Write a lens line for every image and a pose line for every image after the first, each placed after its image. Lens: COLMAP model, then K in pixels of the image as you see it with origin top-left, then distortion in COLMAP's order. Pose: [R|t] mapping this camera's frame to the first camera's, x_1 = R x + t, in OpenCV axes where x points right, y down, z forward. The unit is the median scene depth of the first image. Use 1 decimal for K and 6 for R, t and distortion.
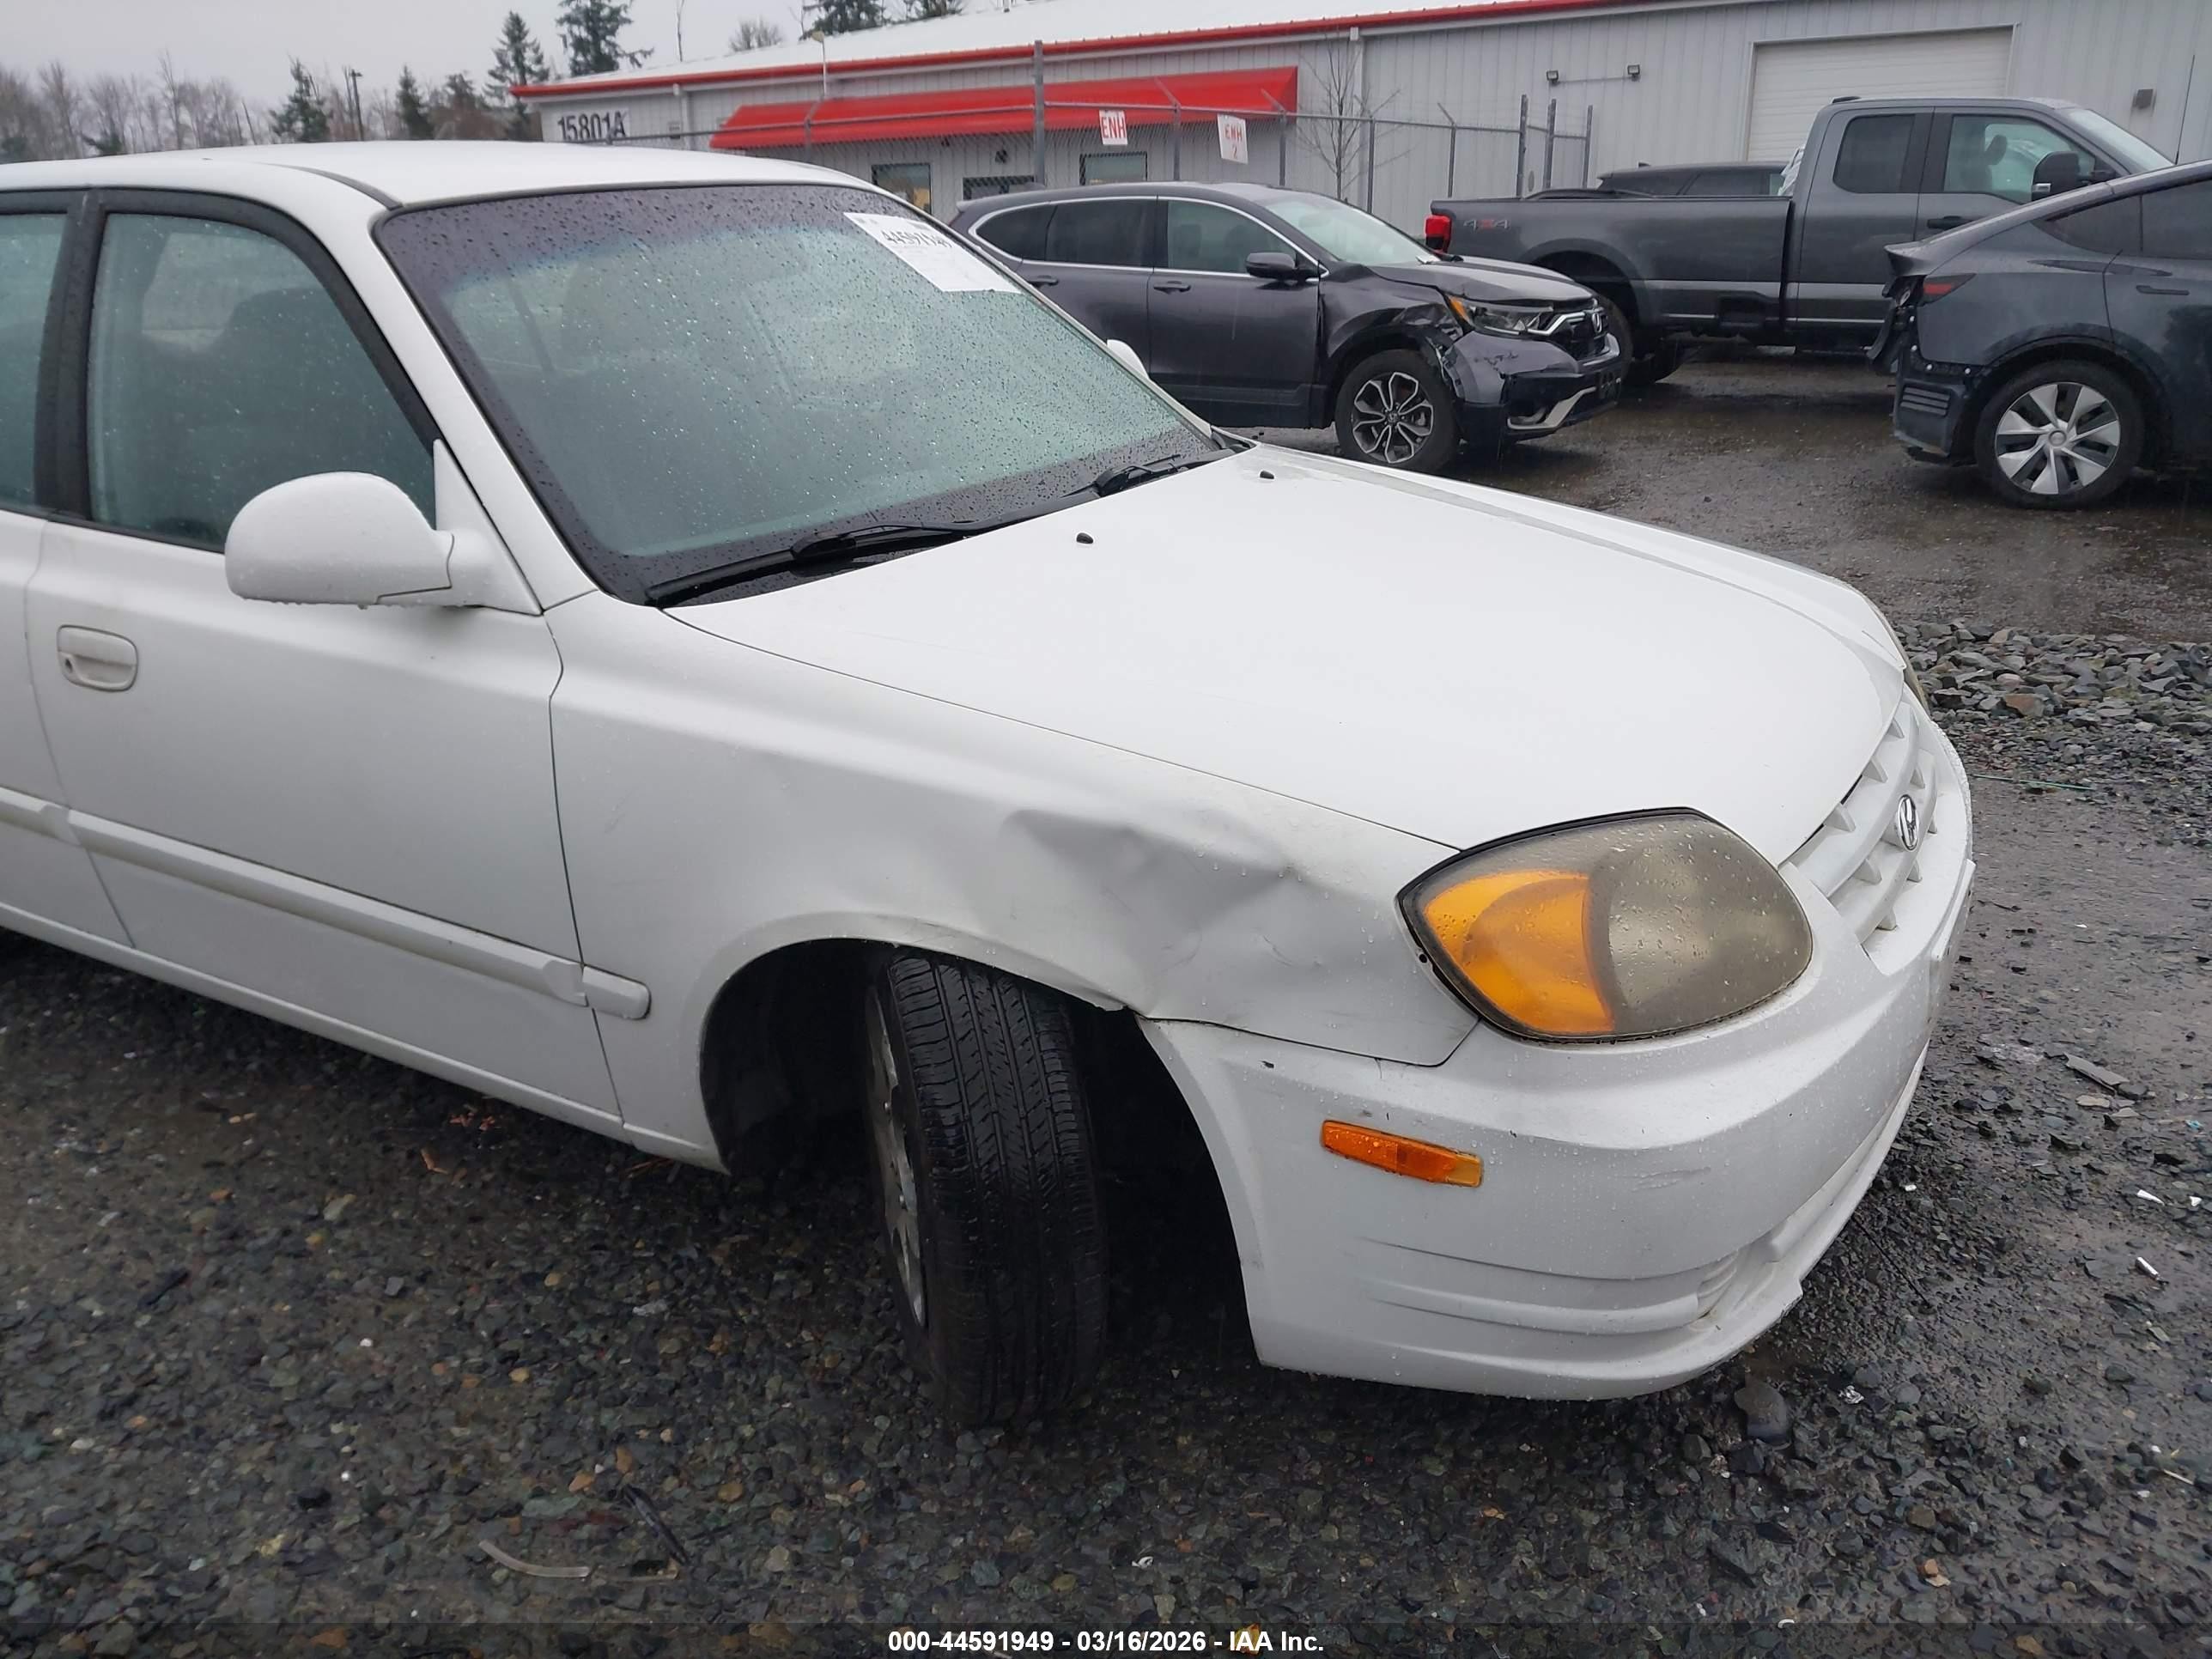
lens RADIAL K [[1733.2, 0, 1106.1], [0, 1733.2, 827.3], [0, 0, 1]] dist [0.014460, -0.019529]
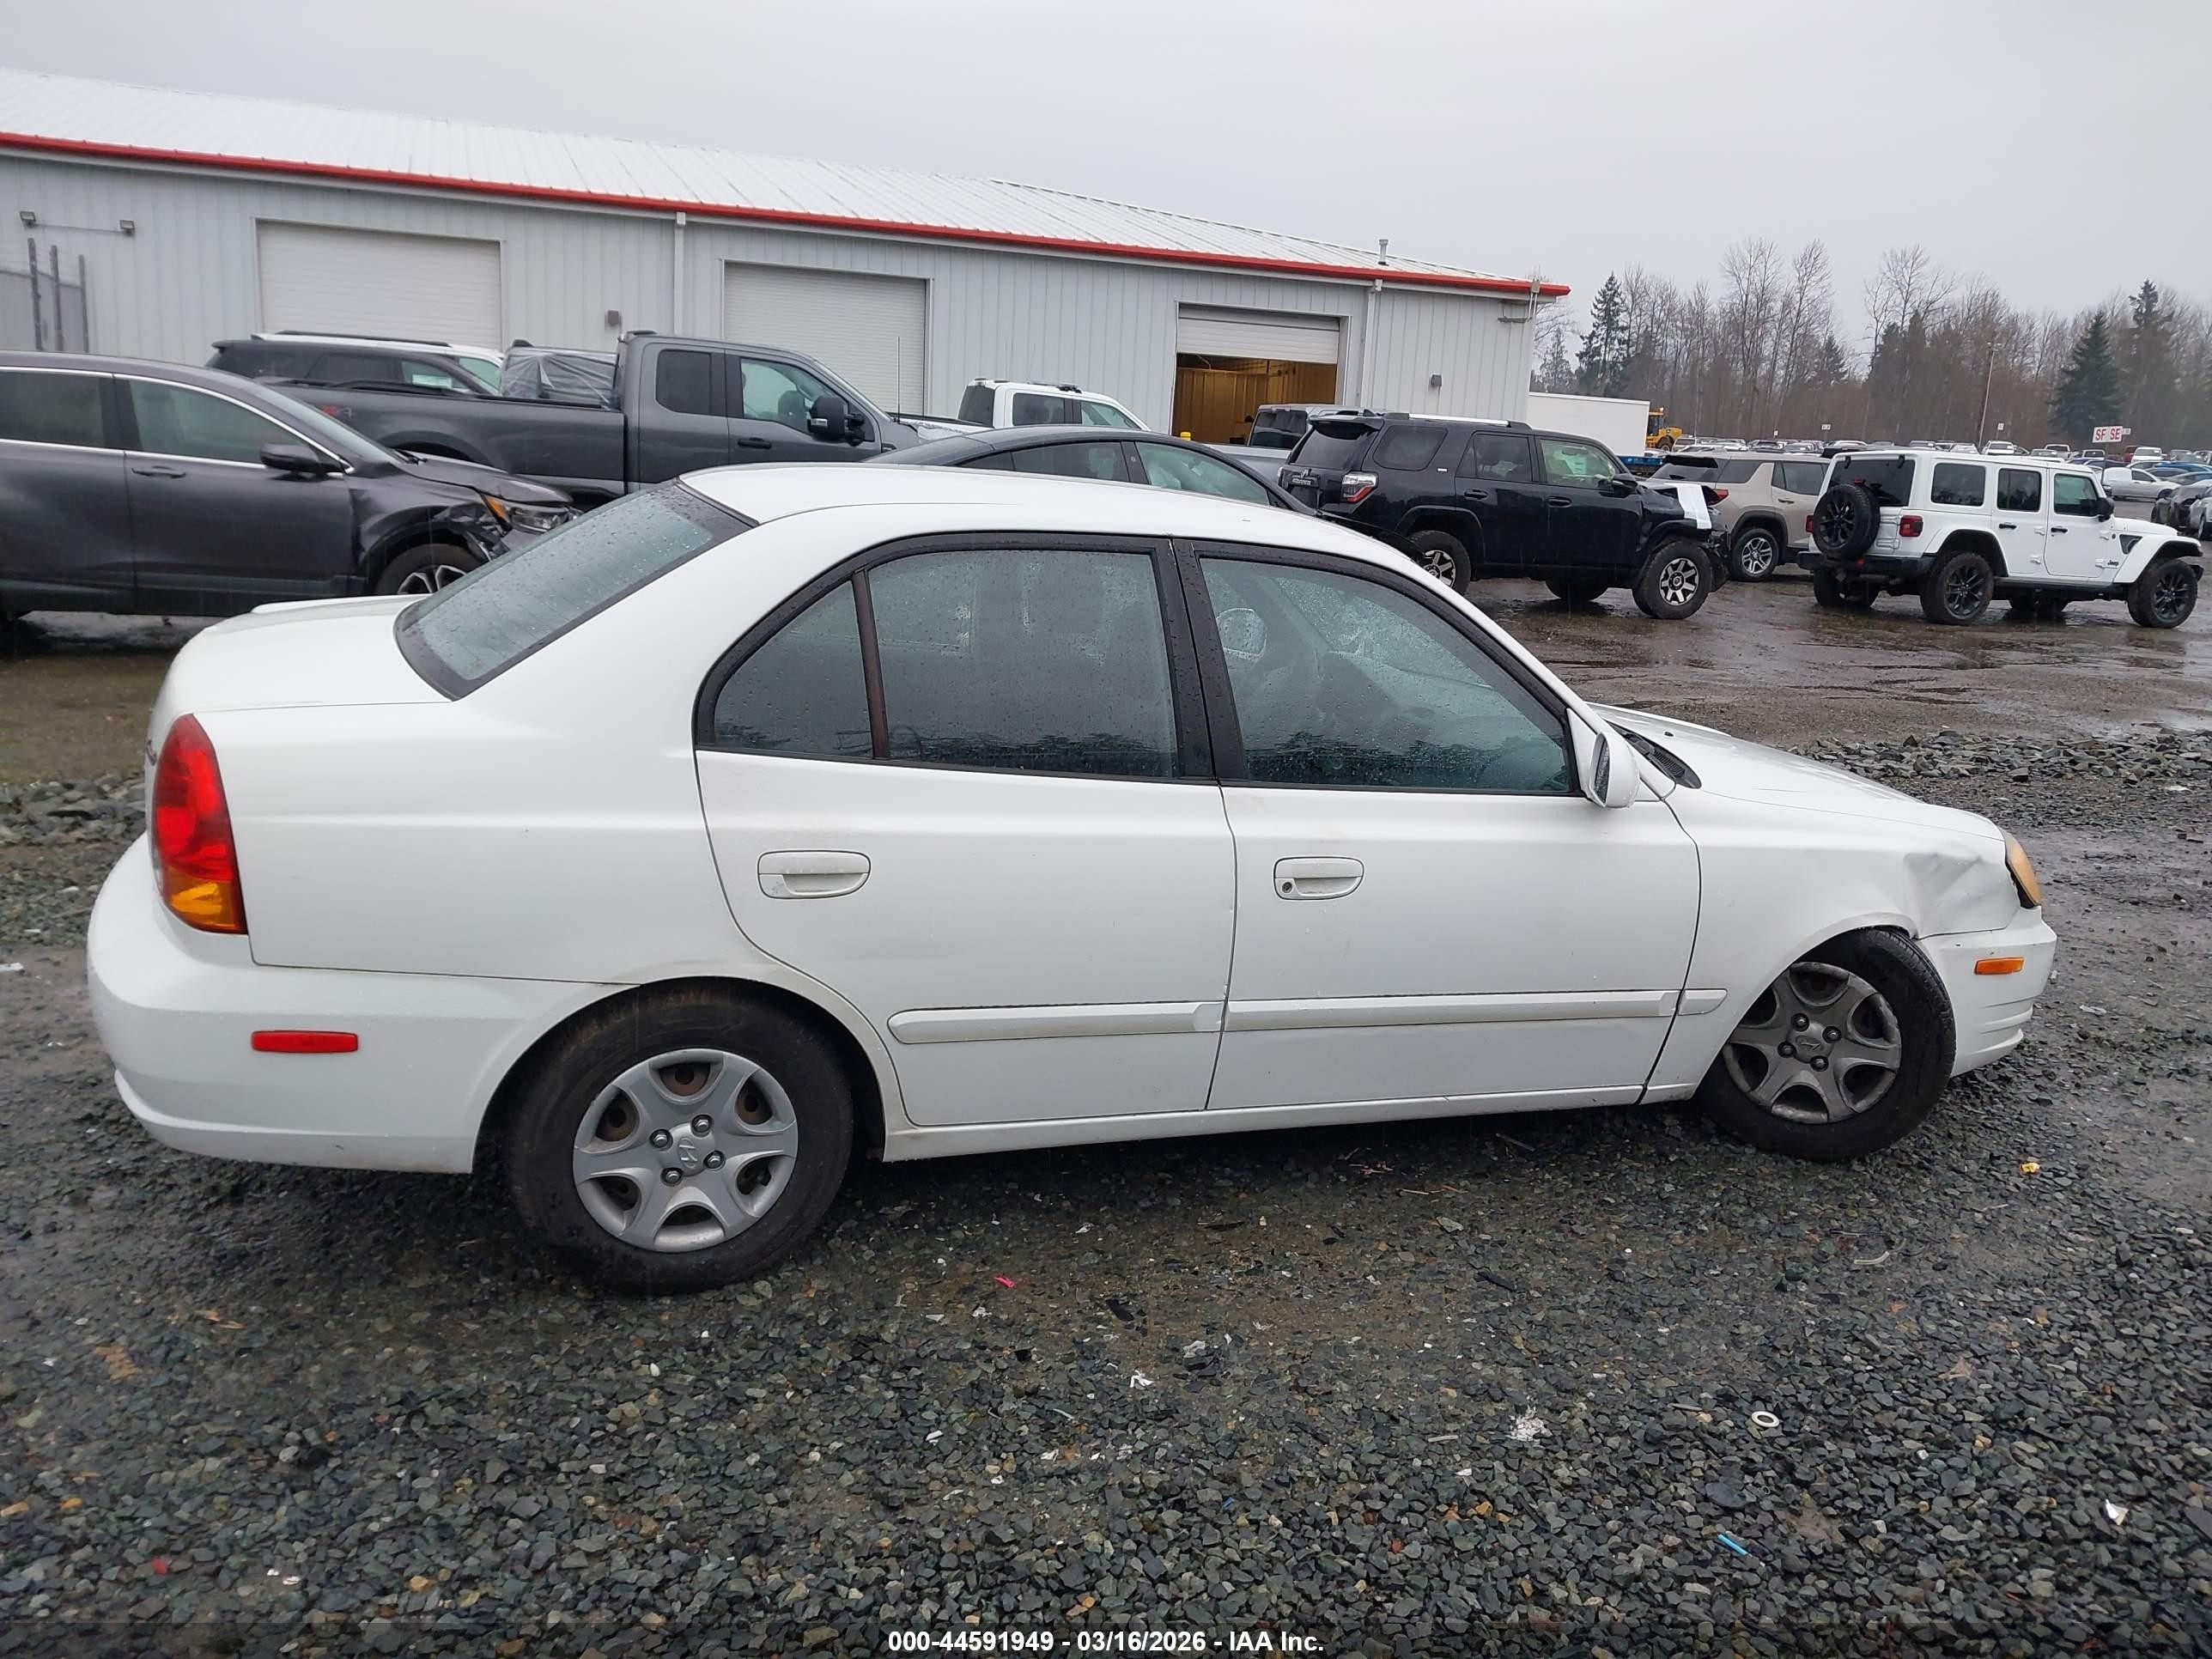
lens RADIAL K [[1733.2, 0, 1111.5], [0, 1733.2, 832.7], [0, 0, 1]] dist [0.014460, -0.019529]
pose [[0.625713, -0.121048, 0.770604, -0.481334], [0.181196, 0.983420, 0.007351, -0.047713], [-0.758717, 0.135031, 0.637272, 0.065754]]
